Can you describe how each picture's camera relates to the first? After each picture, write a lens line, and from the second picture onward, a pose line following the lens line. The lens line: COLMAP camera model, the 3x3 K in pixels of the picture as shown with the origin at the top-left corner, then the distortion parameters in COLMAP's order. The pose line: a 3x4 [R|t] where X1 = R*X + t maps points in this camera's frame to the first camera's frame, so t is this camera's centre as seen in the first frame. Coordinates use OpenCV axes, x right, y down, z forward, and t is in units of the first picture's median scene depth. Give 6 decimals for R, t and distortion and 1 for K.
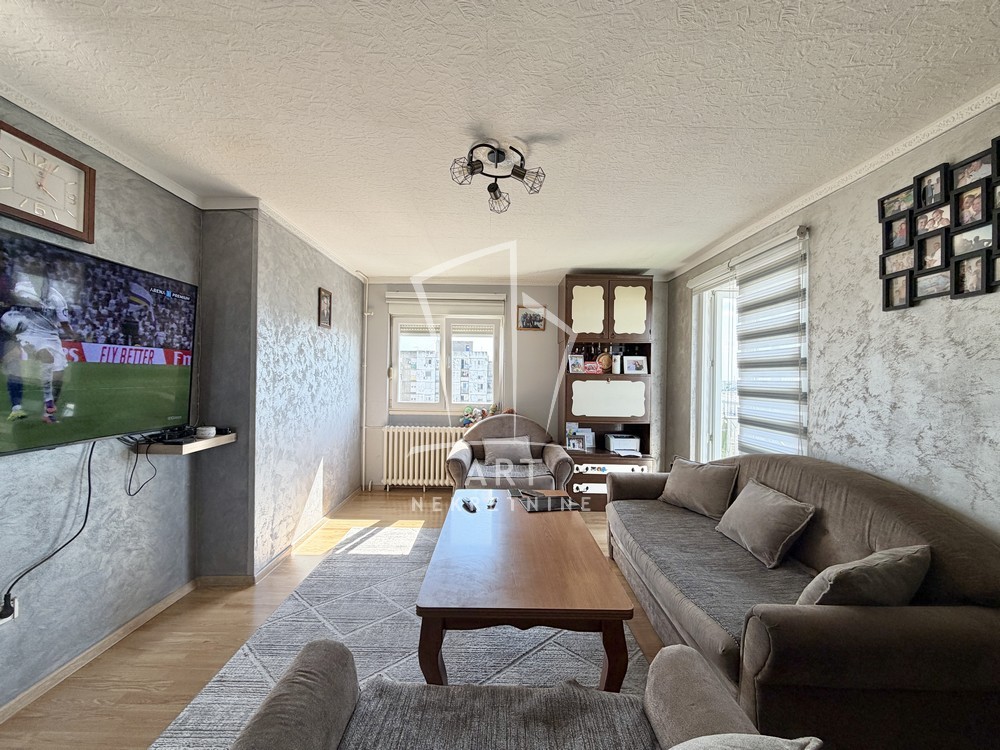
lens RADIAL K [[399.3, 0, 497.1], [0, 399.3, 376.0], [0, 0, 1]] dist [-0.000324, -0.000217]
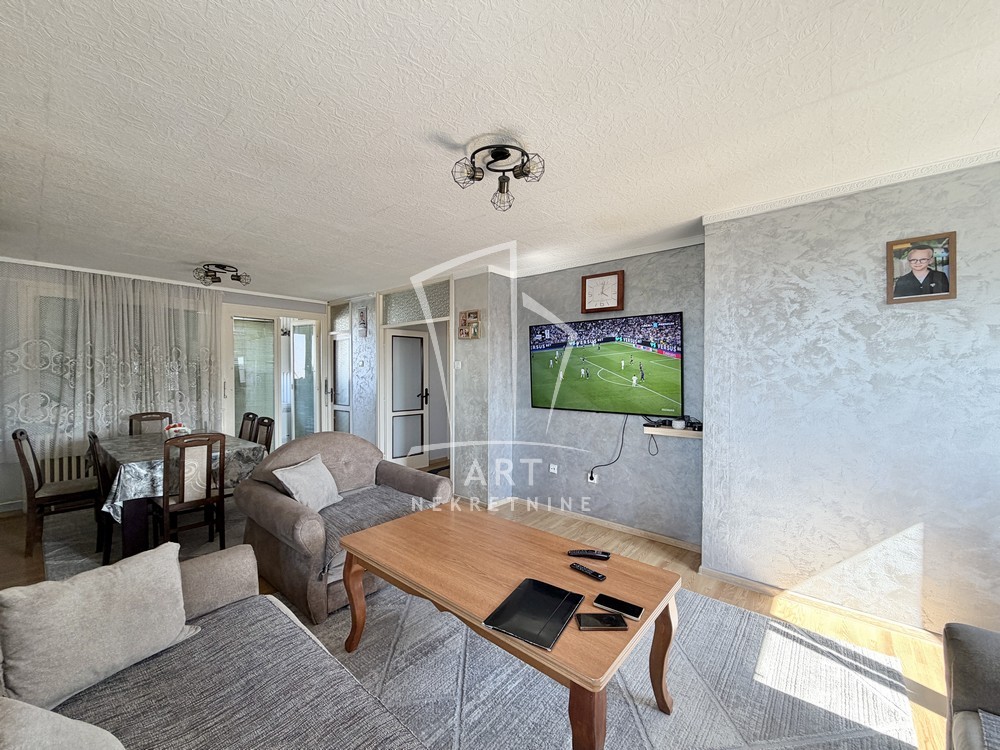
lens RADIAL K [[399.3, 0, 497.3], [0, 399.3, 376.5], [0, 0, 1]] dist [-0.000324, -0.000217]
pose [[-0.654134, -0.008402, -0.756332, 0.374221], [-0.011546, 0.999933, -0.001123, -0.003507], [0.756290, 0.007998, -0.654187, 0.838152]]
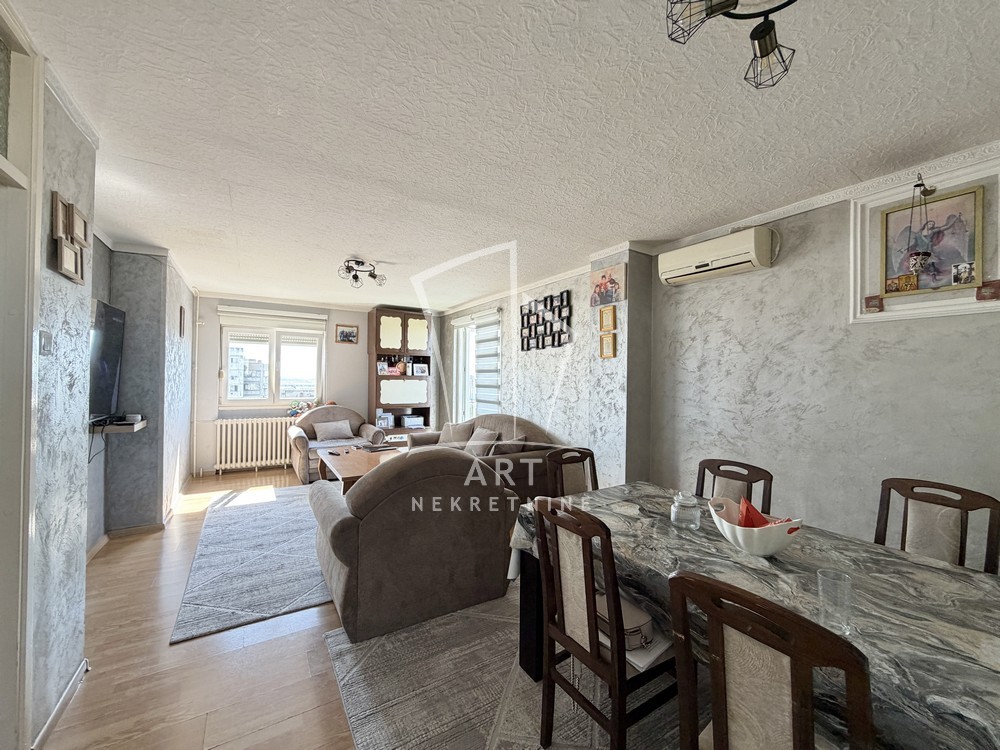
lens RADIAL K [[399.3, 0, 491.8], [0, 399.3, 371.8], [0, 0, 1]] dist [-0.000324, -0.000217]
pose [[0.857918, 0.004922, 0.513763, -0.225823], [0.000636, 0.999943, -0.010642, -0.003096], [-0.513786, 0.009457, 0.857866, -0.498493]]
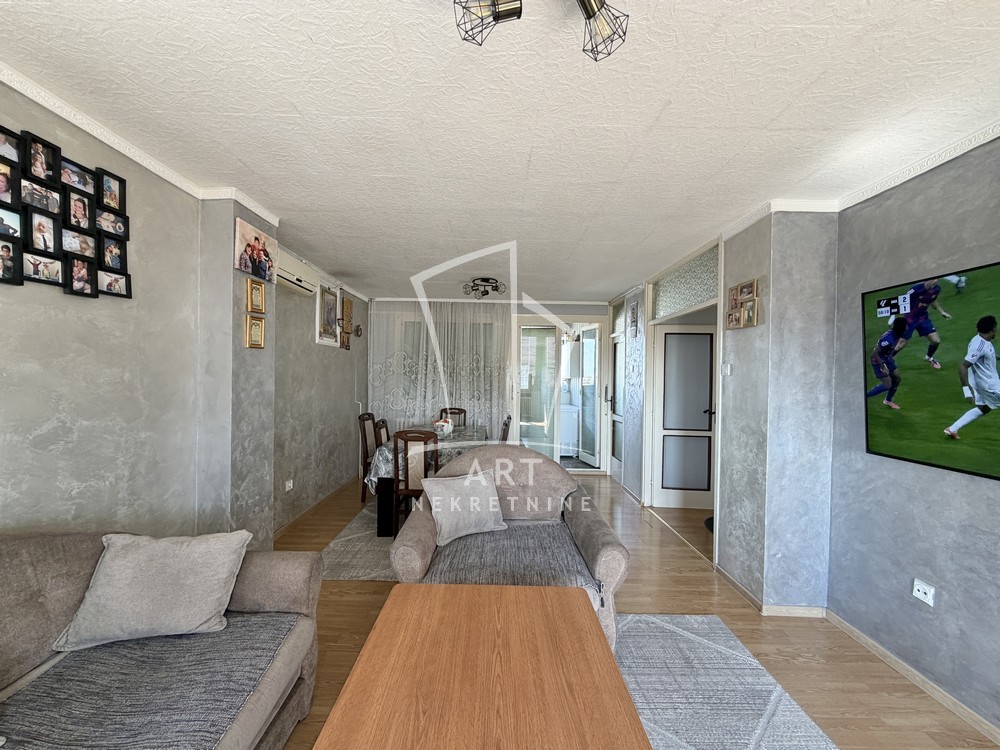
lens RADIAL K [[399.3, 0, 497.5], [0, 399.3, 376.7], [0, 0, 1]] dist [-0.000324, -0.000217]
pose [[-0.999360, -0.034980, 0.007509, 0.021068], [-0.034957, 0.999384, 0.003192, -0.010438], [-0.007616, 0.002928, -0.999967, 0.758812]]
